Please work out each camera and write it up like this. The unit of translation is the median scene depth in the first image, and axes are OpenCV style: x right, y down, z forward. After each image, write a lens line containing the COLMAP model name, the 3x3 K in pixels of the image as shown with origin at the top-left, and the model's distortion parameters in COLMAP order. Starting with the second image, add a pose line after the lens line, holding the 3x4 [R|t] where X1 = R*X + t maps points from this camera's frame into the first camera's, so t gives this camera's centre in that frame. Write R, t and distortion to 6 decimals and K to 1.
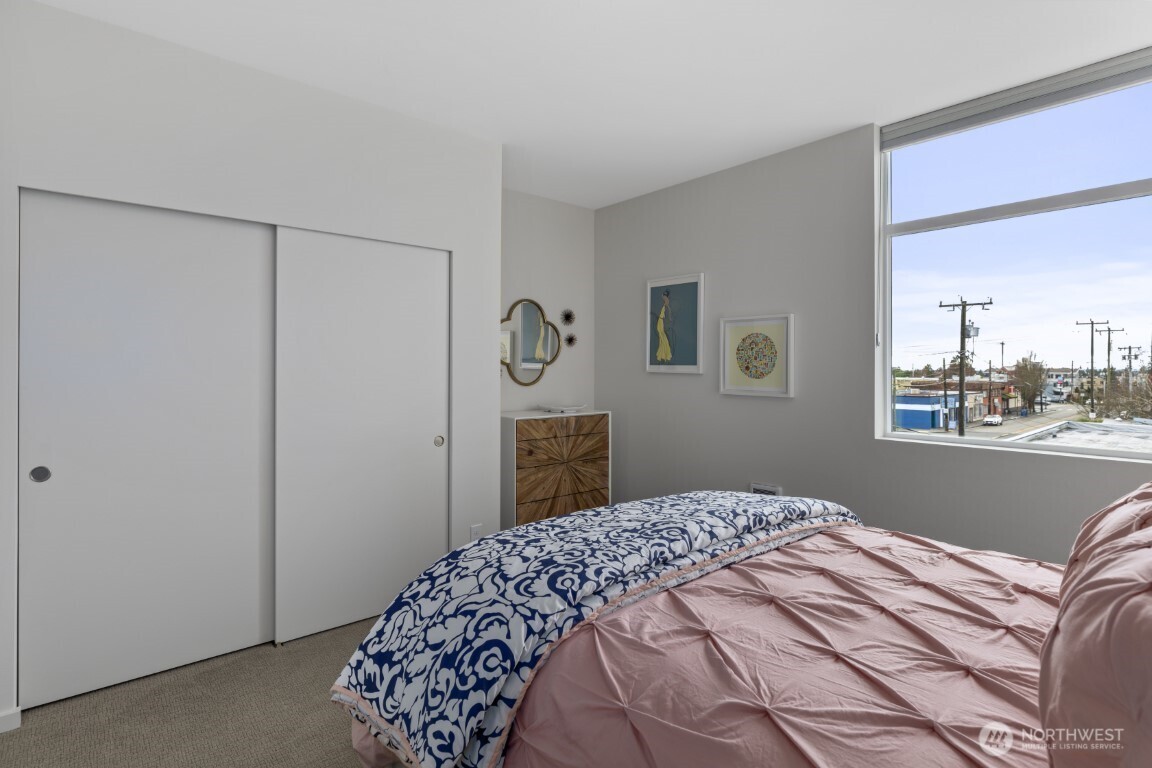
lens RADIAL K [[570.7, 0, 575.2], [0, 570.7, 366.5], [0, 0, 1]] dist [-0.002125, -0.000523]
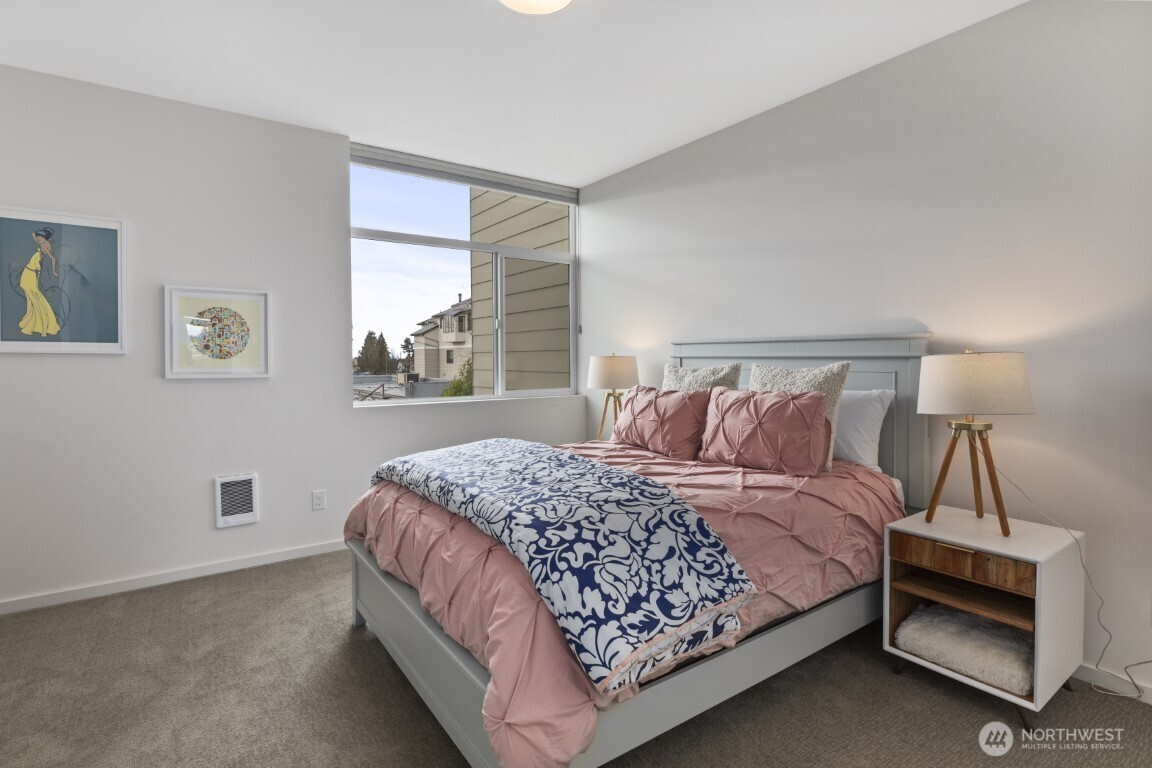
lens RADIAL K [[570.7, 0, 575.2], [0, 570.7, 366.5], [0, 0, 1]] dist [-0.002125, -0.000523]
pose [[0.088551, -0.017548, 0.995917, -1.387403], [0.002415, 0.999846, 0.017402, 0.050917], [-0.996069, 0.000864, 0.088579, 1.010220]]
